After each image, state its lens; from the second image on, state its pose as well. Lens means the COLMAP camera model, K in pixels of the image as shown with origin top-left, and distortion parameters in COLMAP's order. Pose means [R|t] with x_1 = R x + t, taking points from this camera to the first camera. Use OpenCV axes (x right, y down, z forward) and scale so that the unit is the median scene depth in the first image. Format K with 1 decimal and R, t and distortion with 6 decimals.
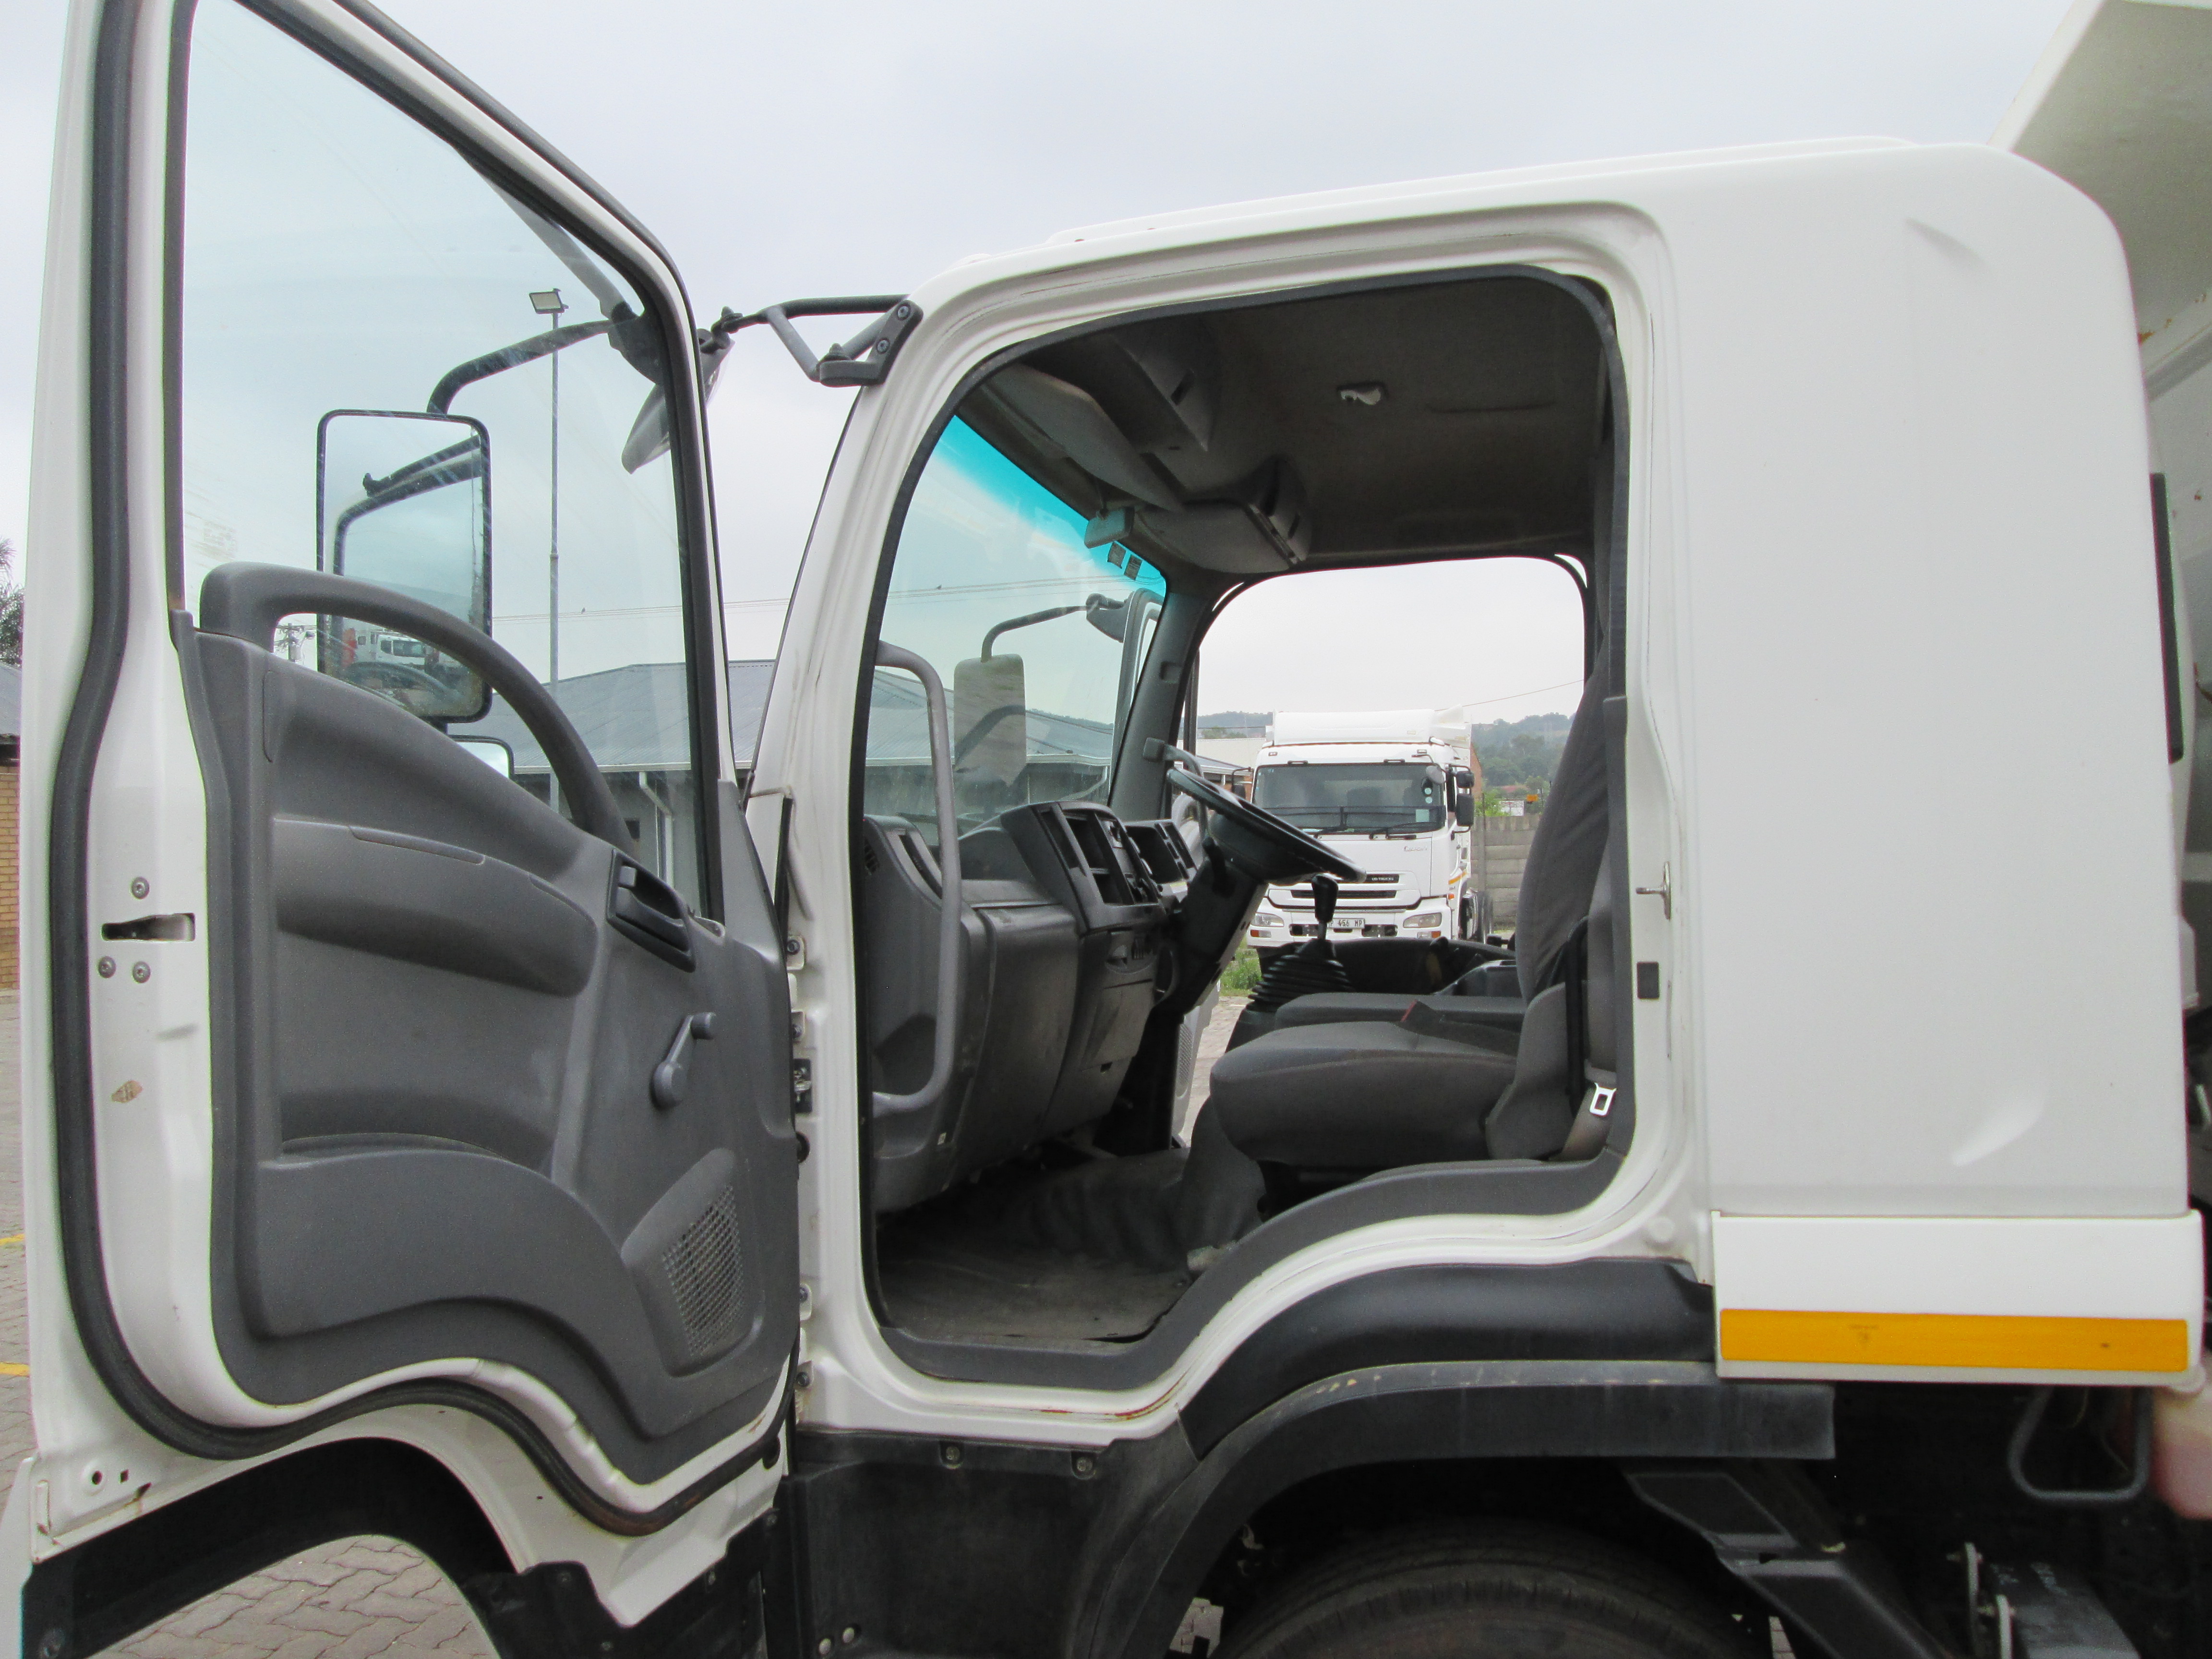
lens RADIAL K [[1854.6, 0, 1137.3], [0, 1854.6, 819.3], [0, 0, 1]] dist [-0.079144, 0.050075]
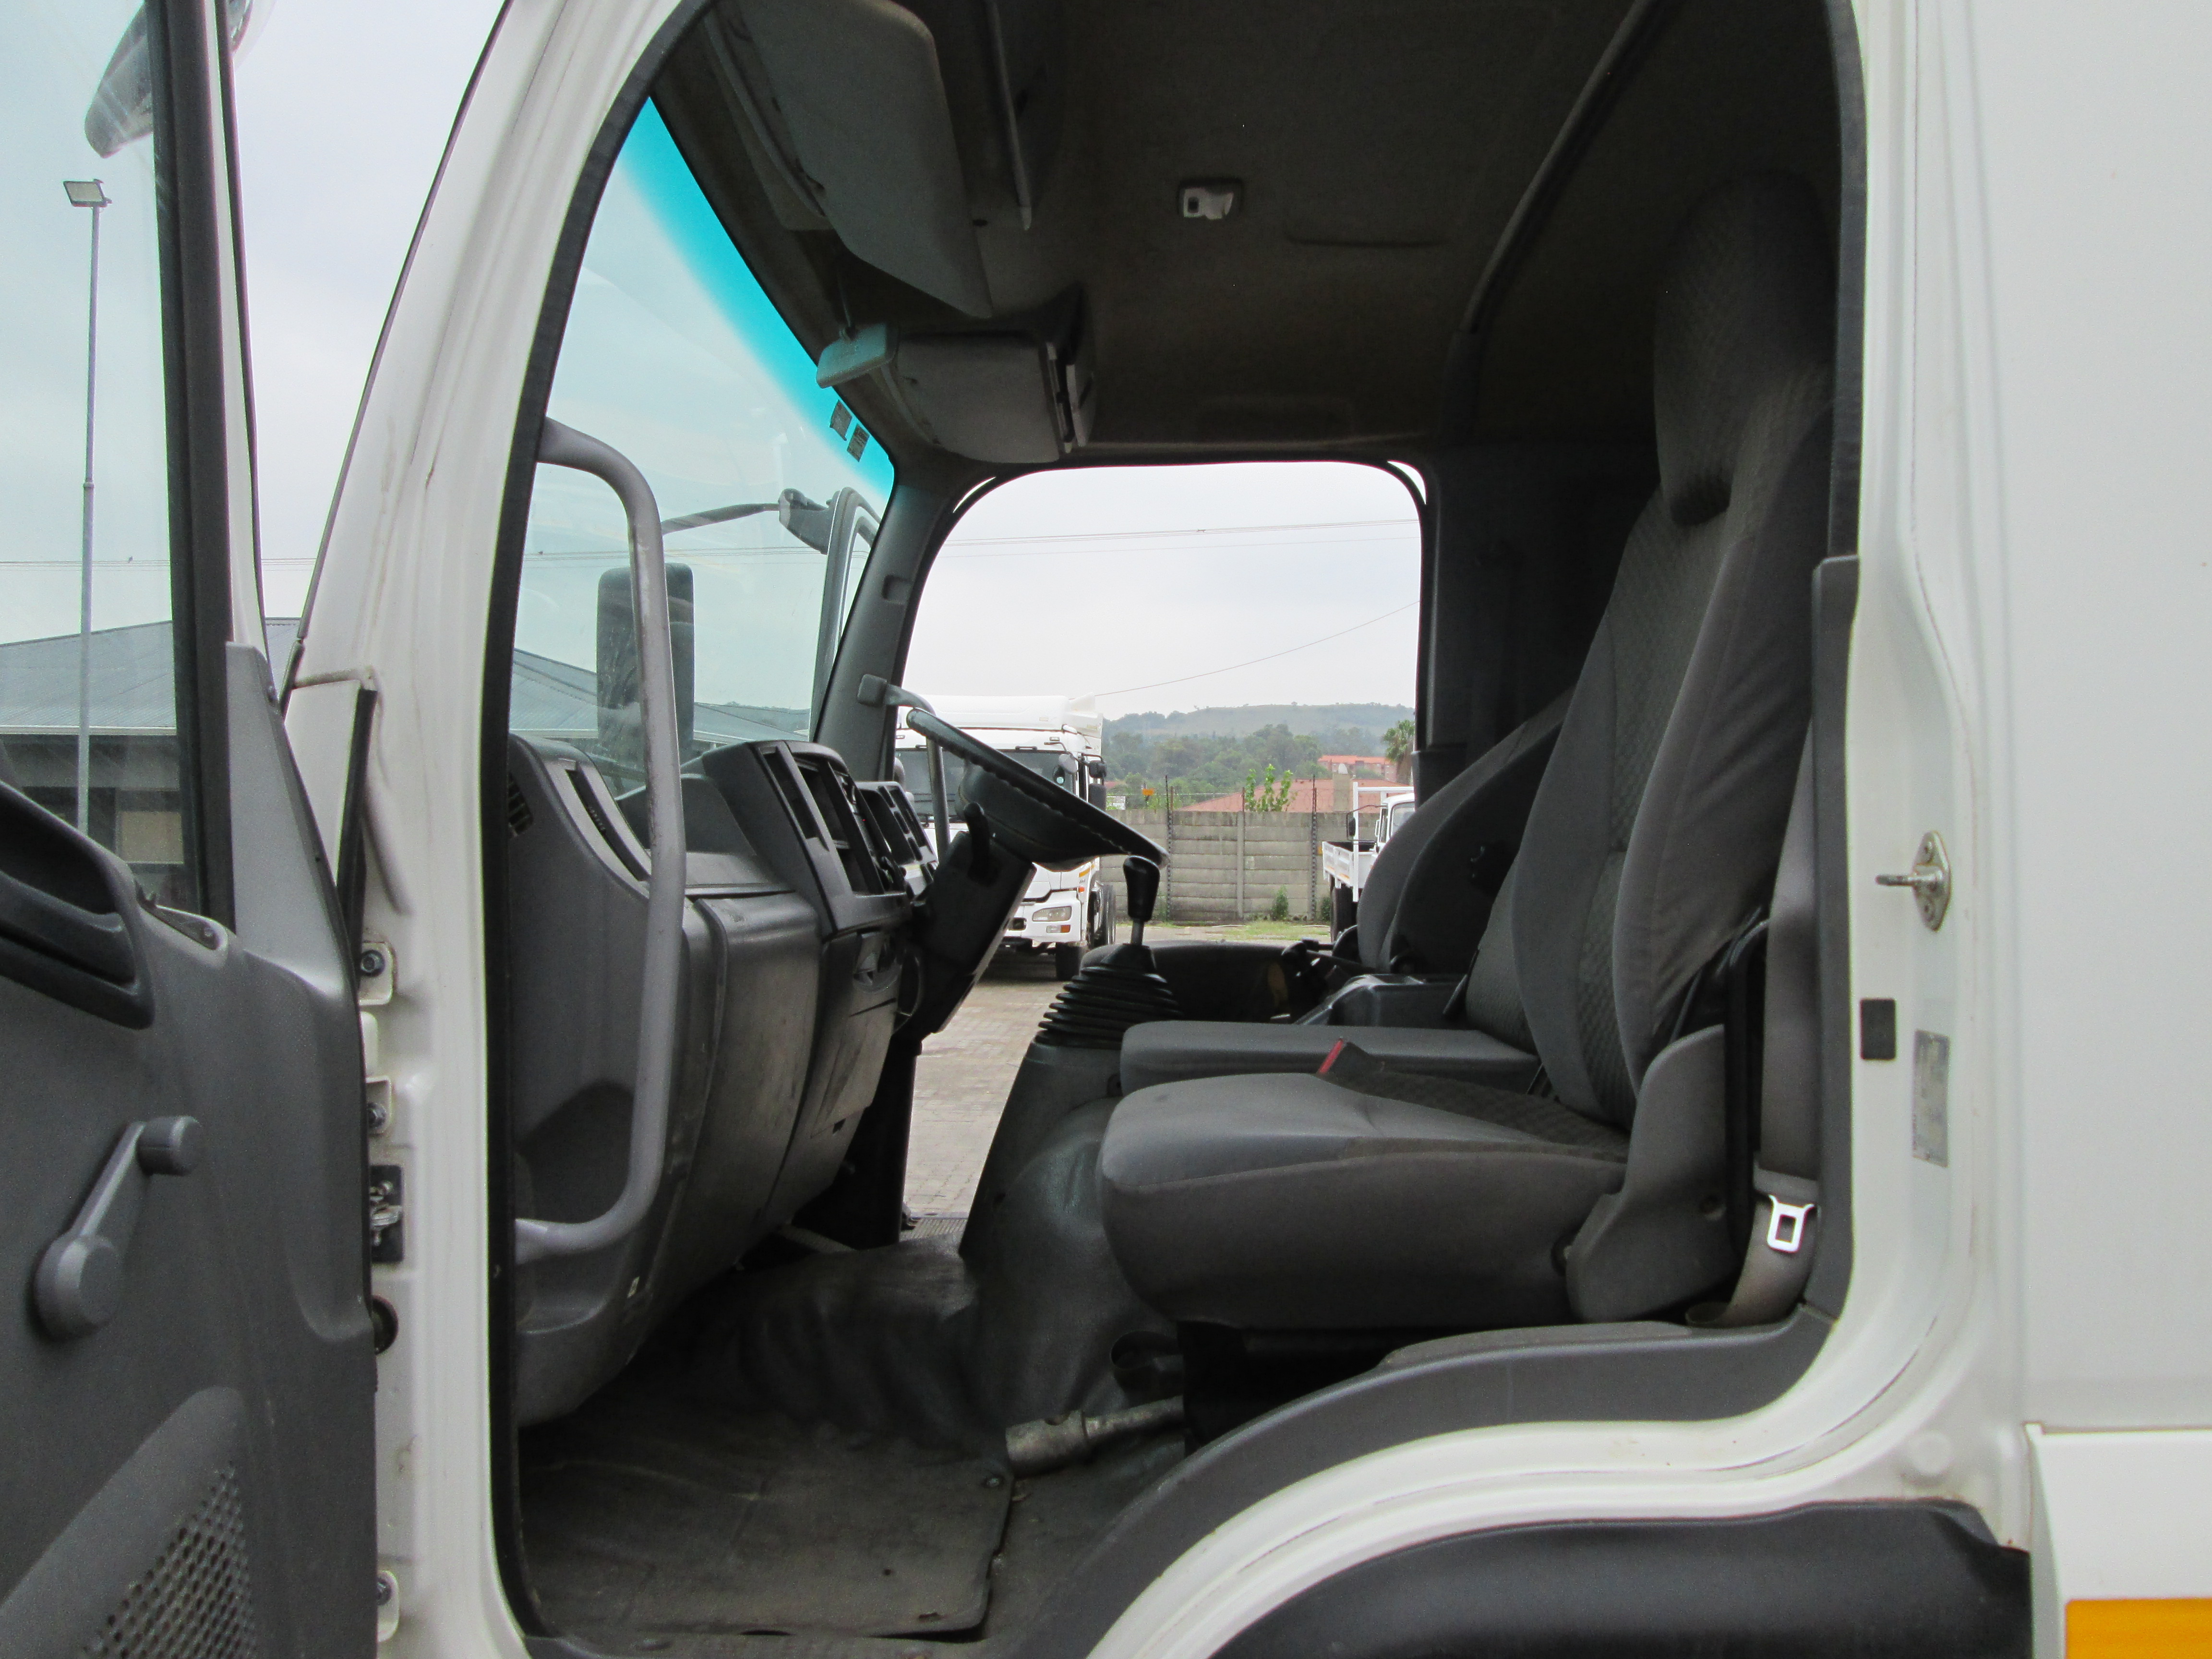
lens RADIAL K [[1854.6, 0, 1137.3], [0, 1854.6, 819.3], [0, 0, 1]] dist [-0.079144, 0.050075]
pose [[0.977080, 0.019860, 0.211943, -0.077903], [-0.020817, 0.999781, 0.002286, 0.019693], [-0.211851, -0.006645, 0.977279, 0.409187]]
